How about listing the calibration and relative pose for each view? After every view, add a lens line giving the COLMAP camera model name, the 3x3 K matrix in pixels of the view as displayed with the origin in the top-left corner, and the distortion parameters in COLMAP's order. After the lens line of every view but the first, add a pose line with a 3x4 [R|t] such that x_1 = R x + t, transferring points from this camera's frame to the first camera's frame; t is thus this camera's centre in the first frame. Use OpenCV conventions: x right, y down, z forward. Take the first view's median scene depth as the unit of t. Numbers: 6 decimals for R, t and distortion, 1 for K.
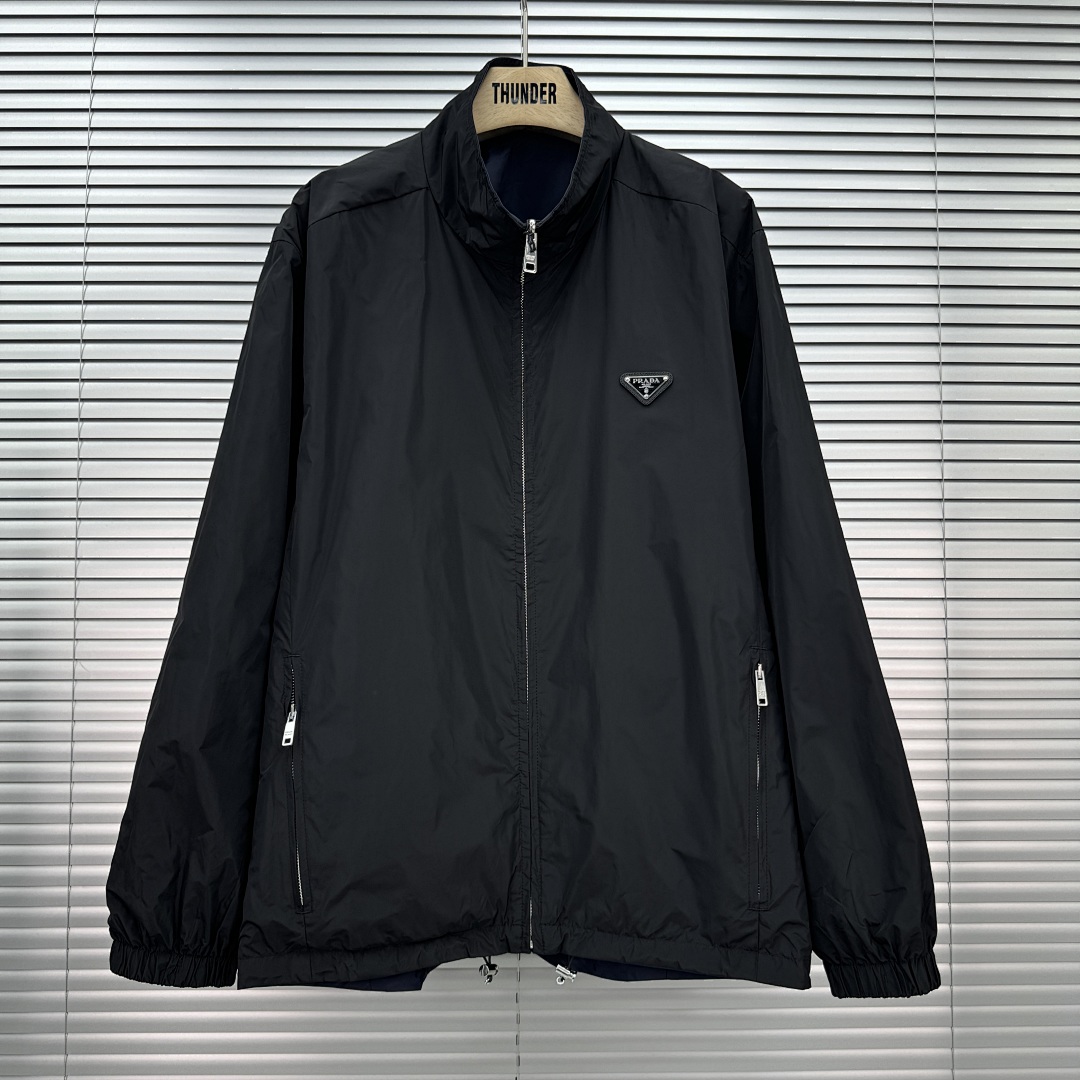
lens RADIAL K [[976.9, 0, 528.7], [0, 976.9, 548.3], [0, 0, 1]] dist [0.019338, 0.000000]
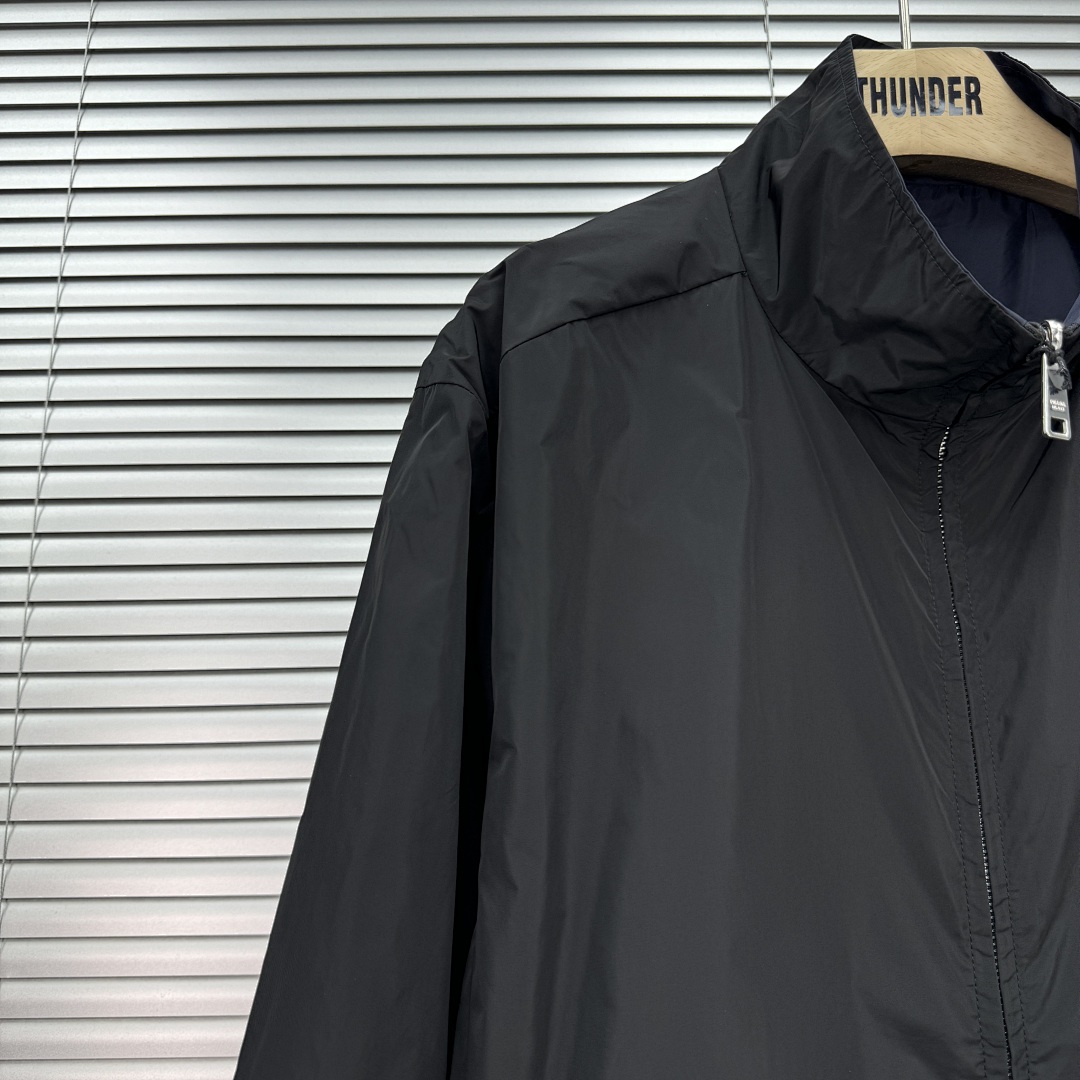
lens RADIAL K [[976.9, 0, 542.2], [0, 976.9, 539.0], [0, 0, 1]] dist [0.019338, 0.000000]
pose [[0.999773, -0.017440, 0.012258, -0.167419], [0.019224, 0.986109, -0.164985, -0.129418], [-0.009211, 0.165183, 0.986220, 0.437848]]
